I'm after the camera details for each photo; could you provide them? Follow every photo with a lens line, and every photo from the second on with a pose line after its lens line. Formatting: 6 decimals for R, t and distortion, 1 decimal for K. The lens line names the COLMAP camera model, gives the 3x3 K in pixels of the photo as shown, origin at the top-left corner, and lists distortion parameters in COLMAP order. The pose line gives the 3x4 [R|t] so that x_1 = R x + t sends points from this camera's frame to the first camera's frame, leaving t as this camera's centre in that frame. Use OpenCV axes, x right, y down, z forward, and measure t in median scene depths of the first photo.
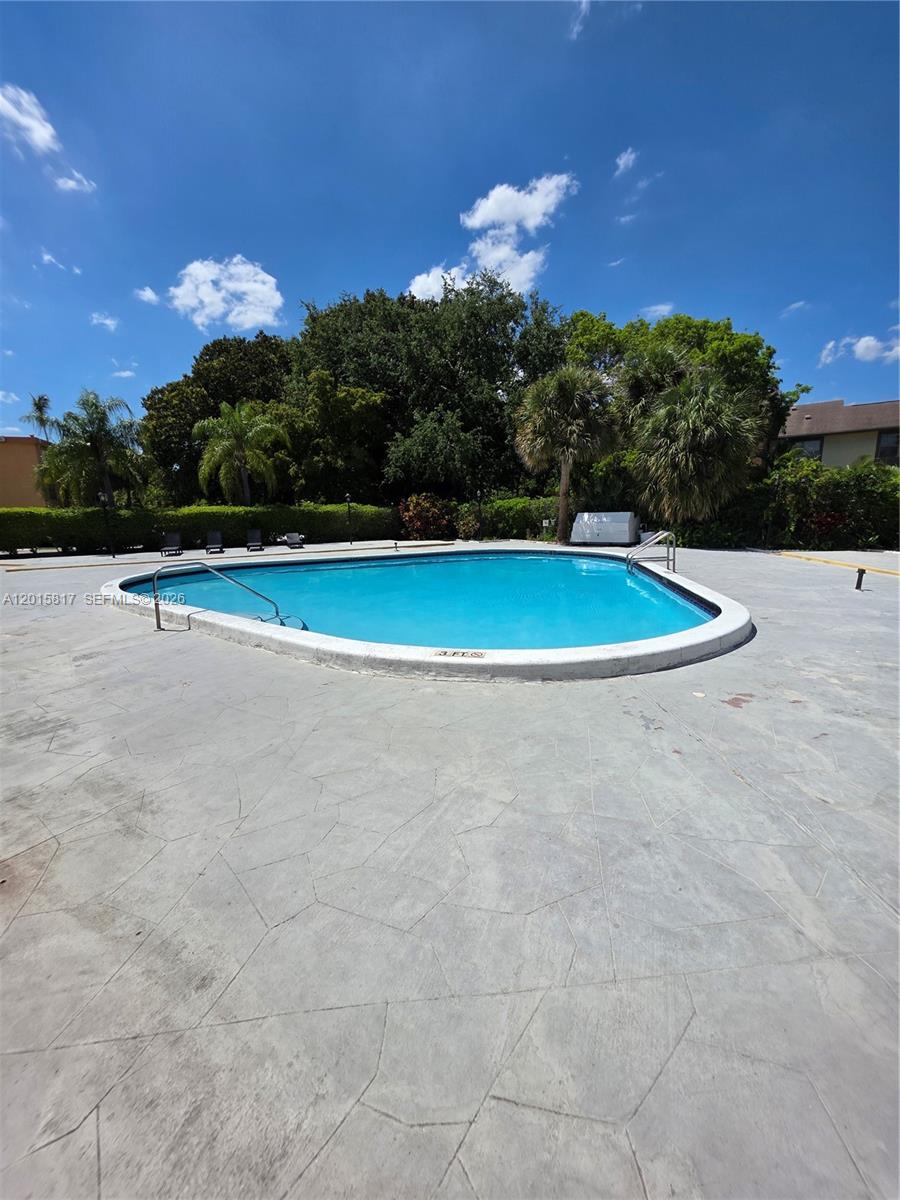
lens RADIAL K [[483.8, 0, 450.5], [0, 483.8, 595.4], [0, 0, 1]] dist [0.009634, -0.000421]
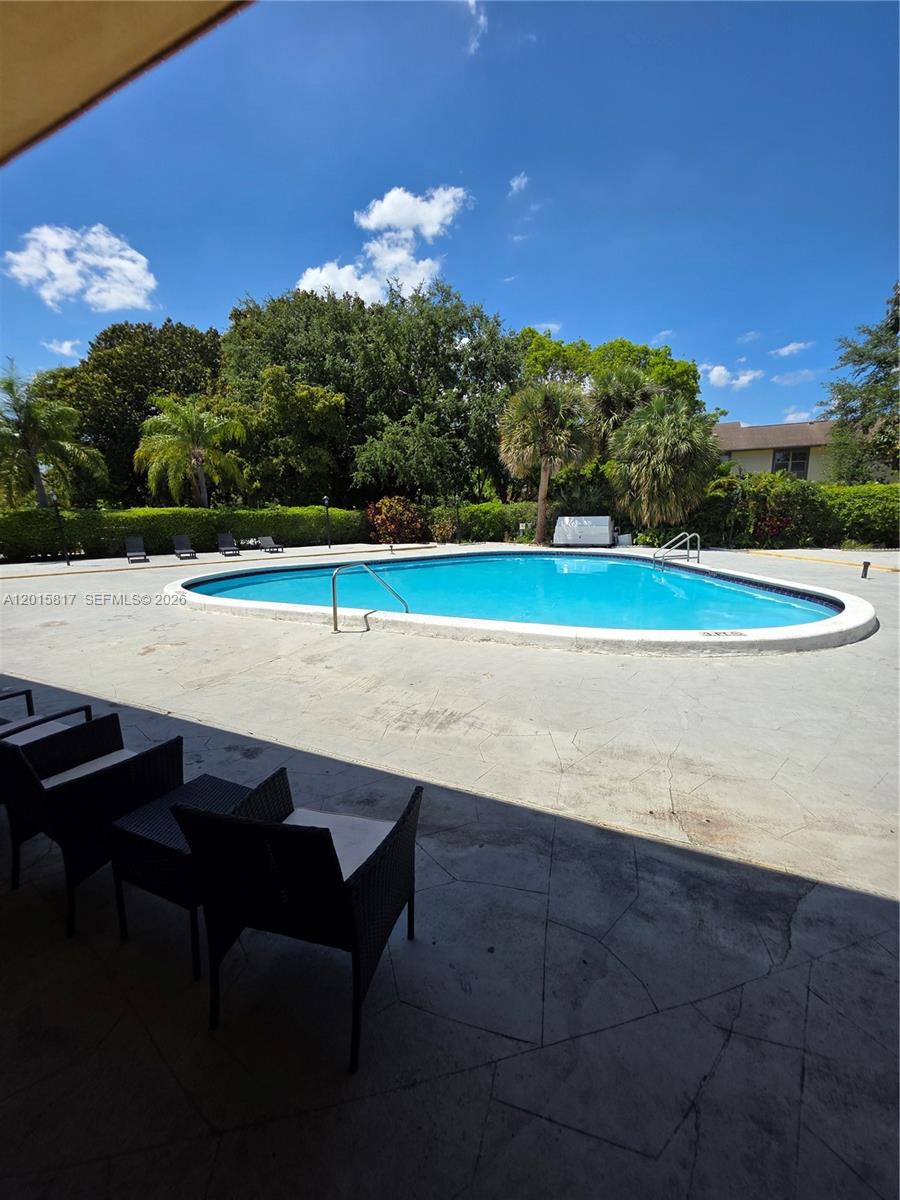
lens RADIAL K [[483.8, 0, 450.5], [0, 483.8, 600.2], [0, 0, 1]] dist [0.009634, -0.000421]
pose [[0.979350, -0.030659, 0.199833, -0.148268], [0.030342, 0.999529, 0.004652, 0.002020], [-0.199882, 0.001507, 0.979819, -0.006175]]
